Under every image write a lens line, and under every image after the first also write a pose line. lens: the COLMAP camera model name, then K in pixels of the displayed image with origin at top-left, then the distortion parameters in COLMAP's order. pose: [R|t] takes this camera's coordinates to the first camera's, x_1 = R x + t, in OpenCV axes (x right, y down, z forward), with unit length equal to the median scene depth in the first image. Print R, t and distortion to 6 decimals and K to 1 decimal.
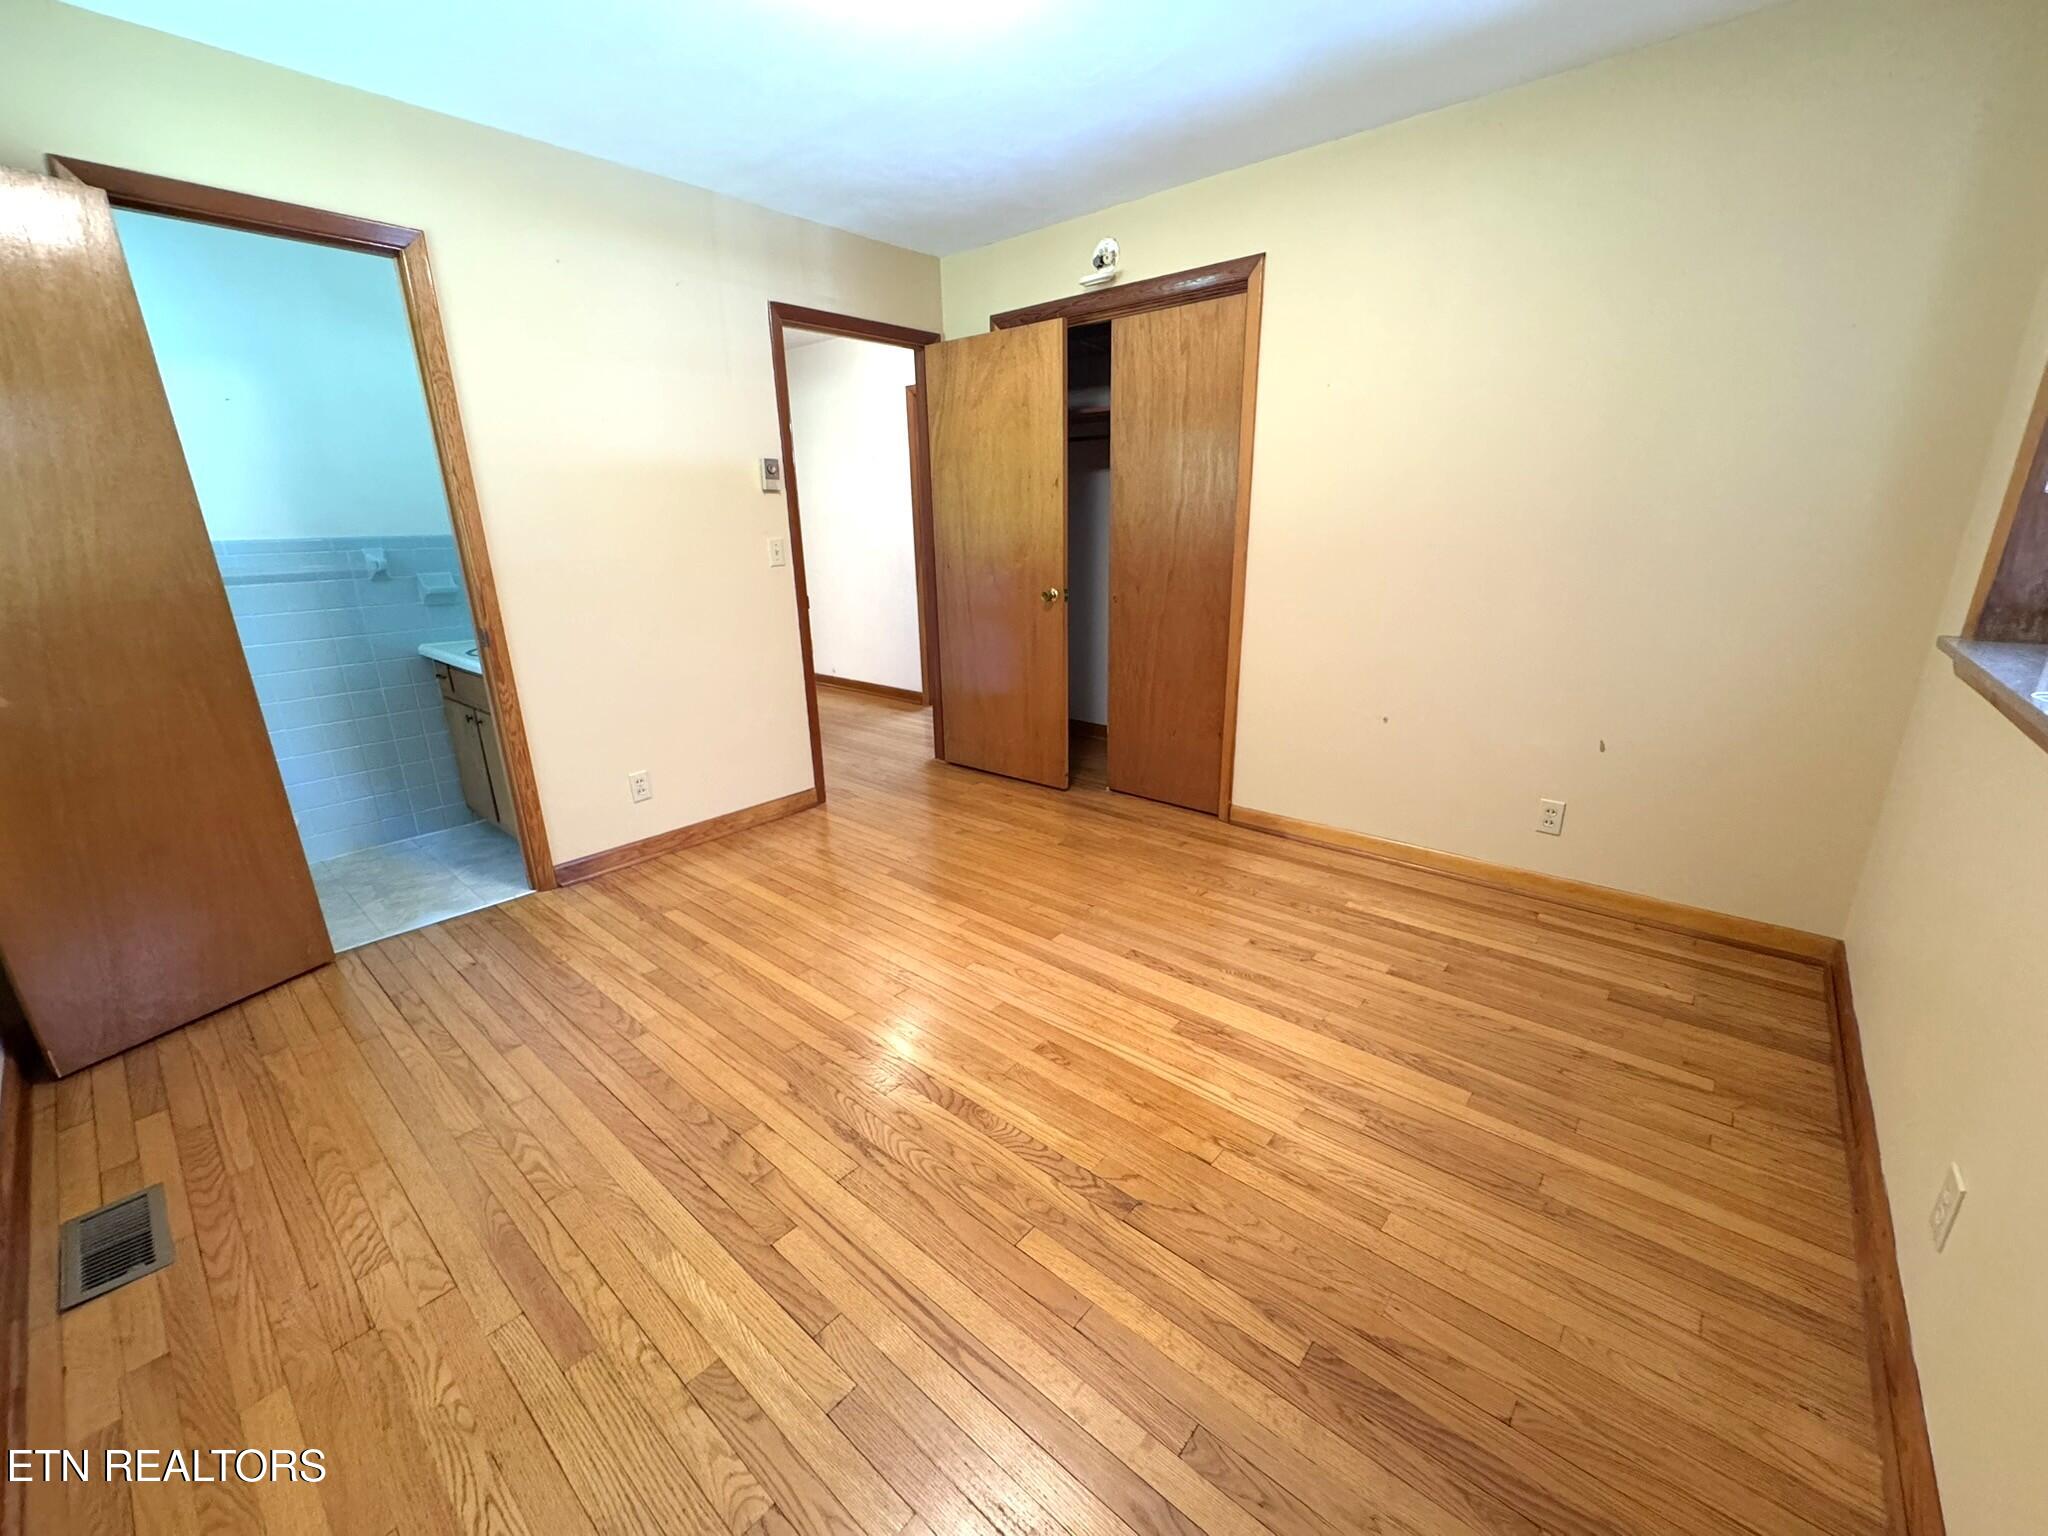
lens RADIAL K [[820.4, 0, 1019.8], [0, 820.4, 771.5], [0, 0, 1]] dist [-0.003935, 0.000379]
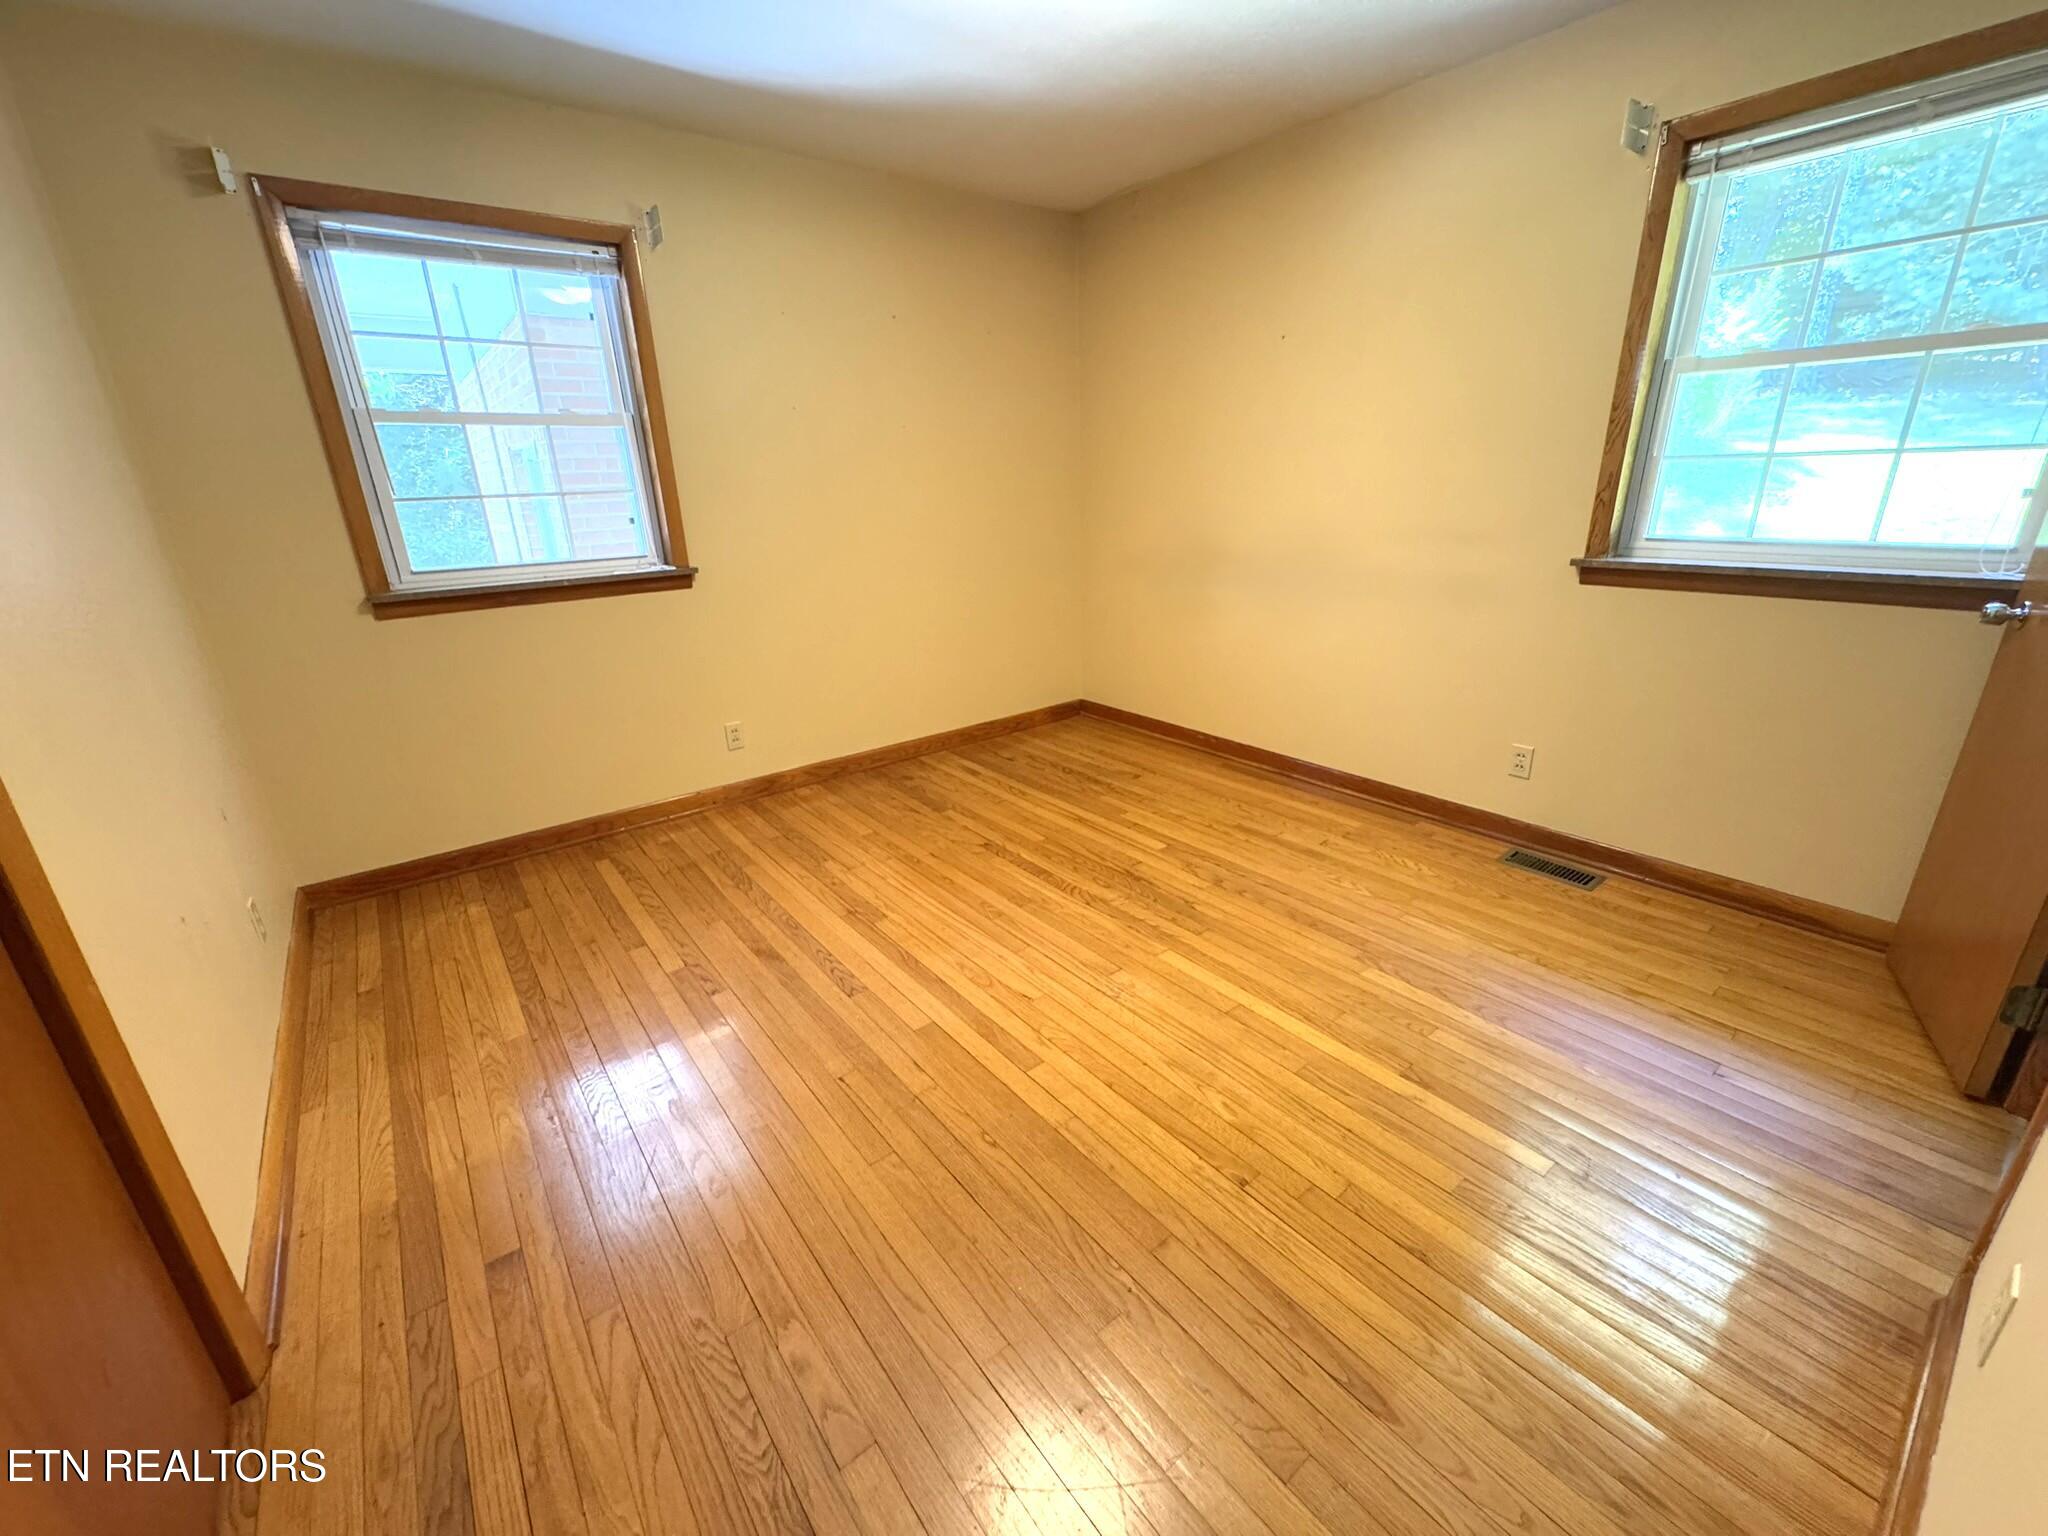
lens RADIAL K [[820.4, 0, 1021.7], [0, 820.4, 766.2], [0, 0, 1]] dist [-0.003935, 0.000379]
pose [[-0.980044, -0.018966, 0.197872, -0.274750], [0.102910, 0.803244, 0.586693, -0.621247], [-0.170066, 0.595348, -0.785263, 2.009700]]
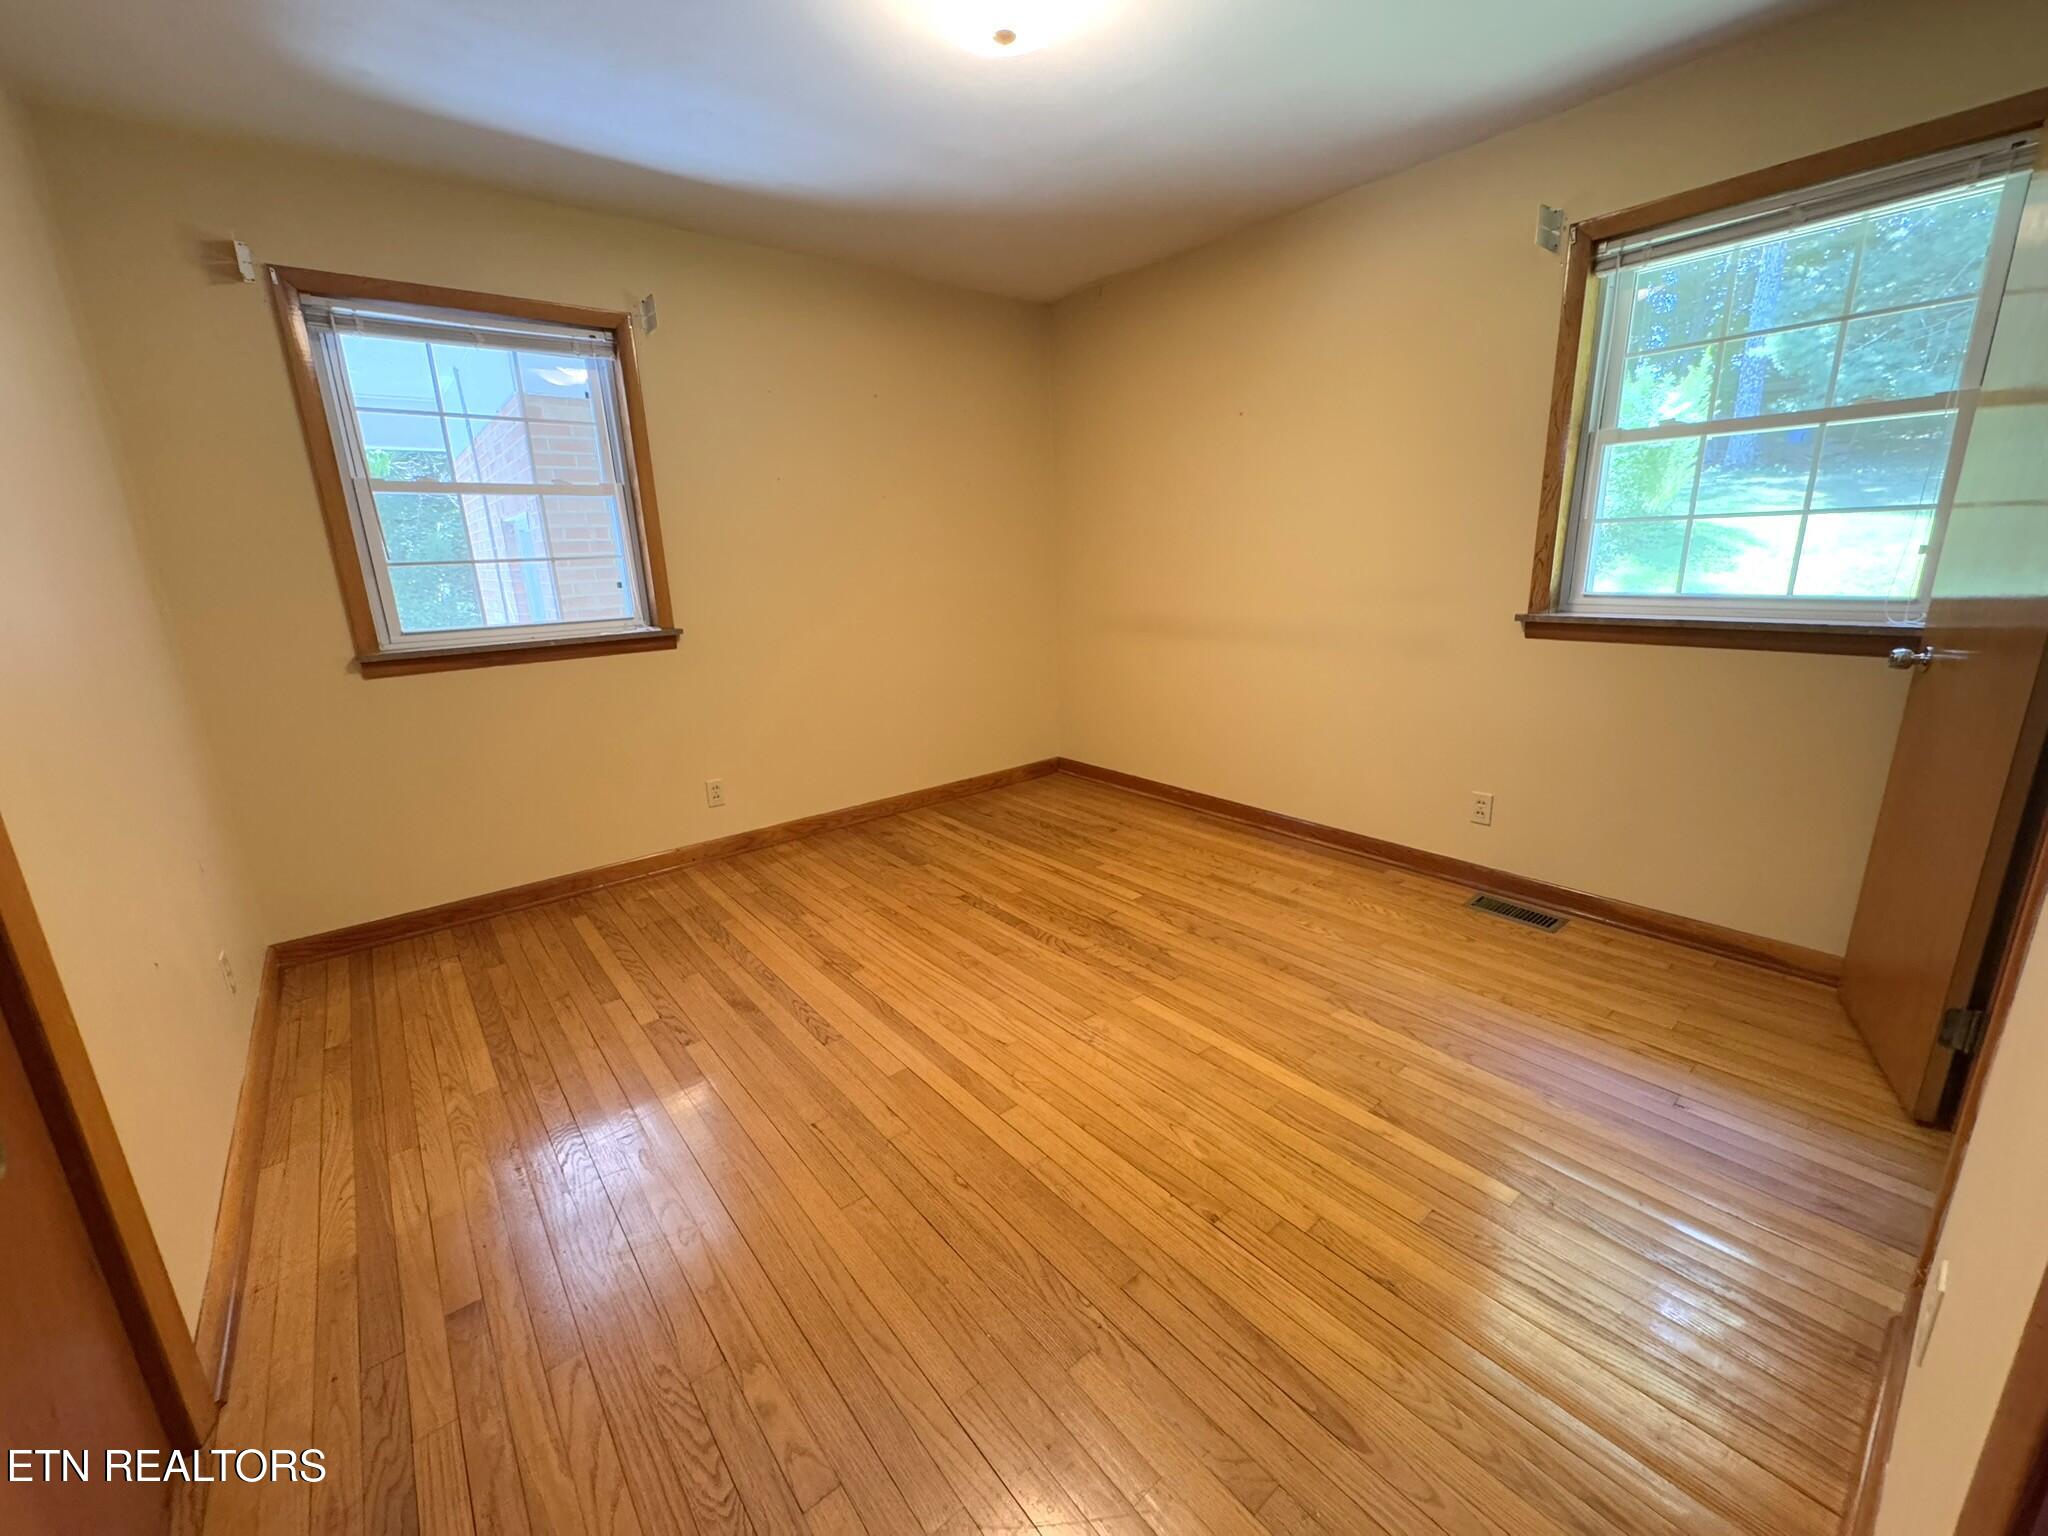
lens RADIAL K [[820.4, 0, 1022.4], [0, 820.4, 765.3], [0, 0, 1]] dist [-0.003935, 0.000379]
pose [[-0.983699, 0.005559, 0.179740, -0.299297], [0.099861, 0.848125, 0.520299, -0.615602], [-0.149549, 0.529767, -0.834855, 2.051503]]
